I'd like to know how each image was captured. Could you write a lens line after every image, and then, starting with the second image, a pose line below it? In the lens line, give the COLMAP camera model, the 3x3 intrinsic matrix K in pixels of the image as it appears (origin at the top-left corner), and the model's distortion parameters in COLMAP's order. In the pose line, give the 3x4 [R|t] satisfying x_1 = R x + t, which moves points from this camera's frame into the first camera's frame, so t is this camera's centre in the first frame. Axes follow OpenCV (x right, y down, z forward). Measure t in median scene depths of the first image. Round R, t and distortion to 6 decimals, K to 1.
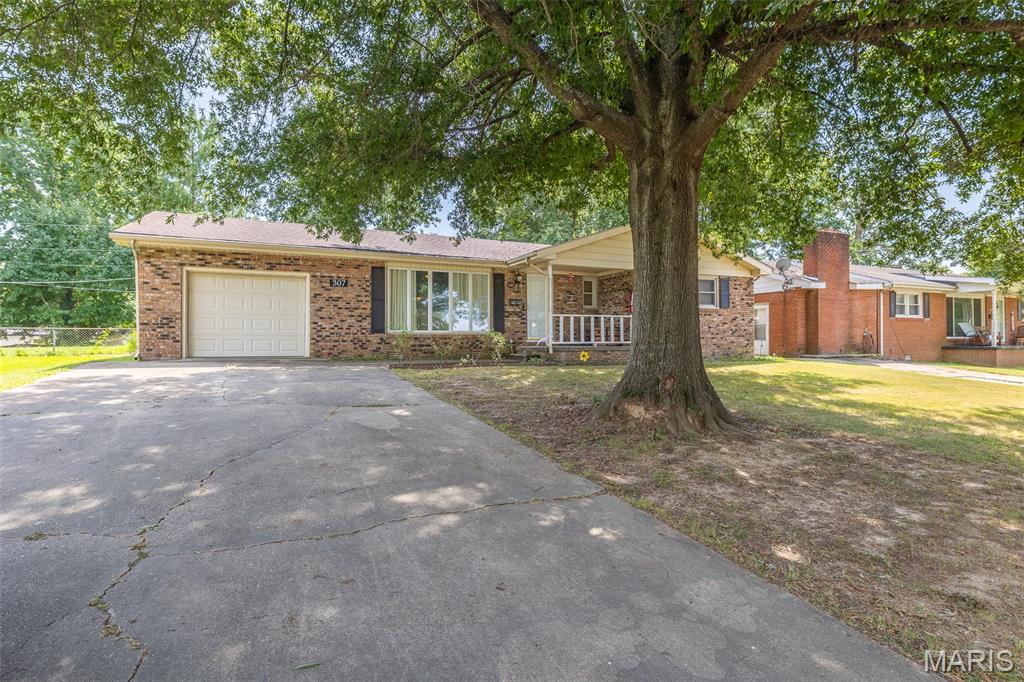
lens RADIAL K [[552.1, 0, 512.3], [0, 552.1, 338.3], [0, 0, 1]] dist [0.000537, 0.000394]
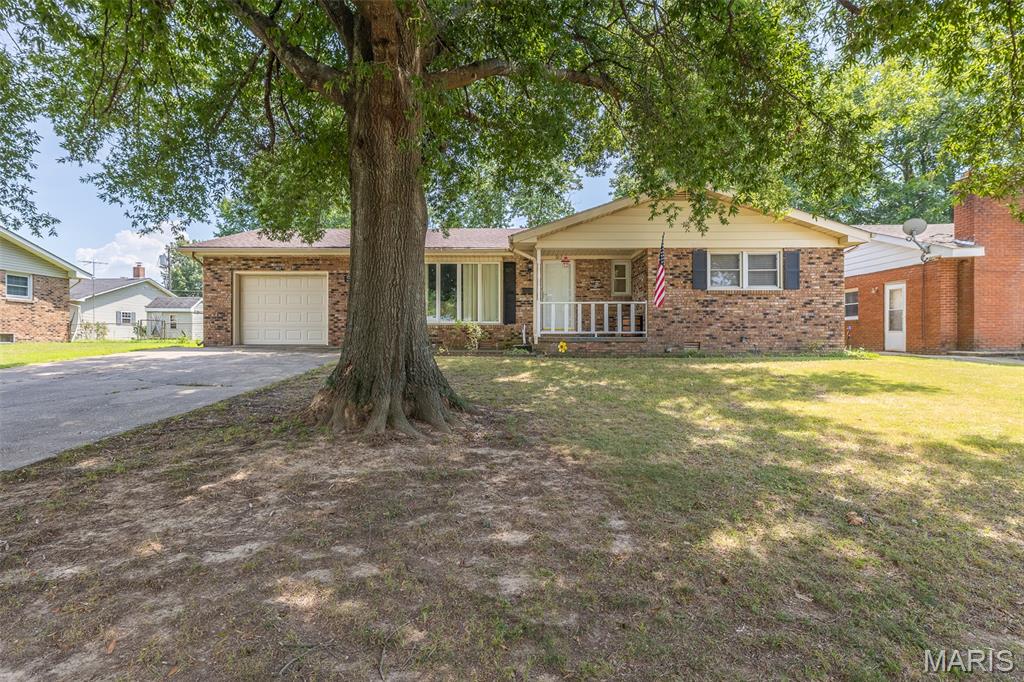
lens RADIAL K [[532.7, 0, 510.4], [0, 532.7, 341.9], [0, 0, 1]] dist [-0.000197, -0.000427]
pose [[0.898631, 0.005474, -0.438670, 0.384699], [0.000712, 0.999903, 0.013937, 0.010244], [0.438704, -0.012836, 0.898540, 0.154596]]
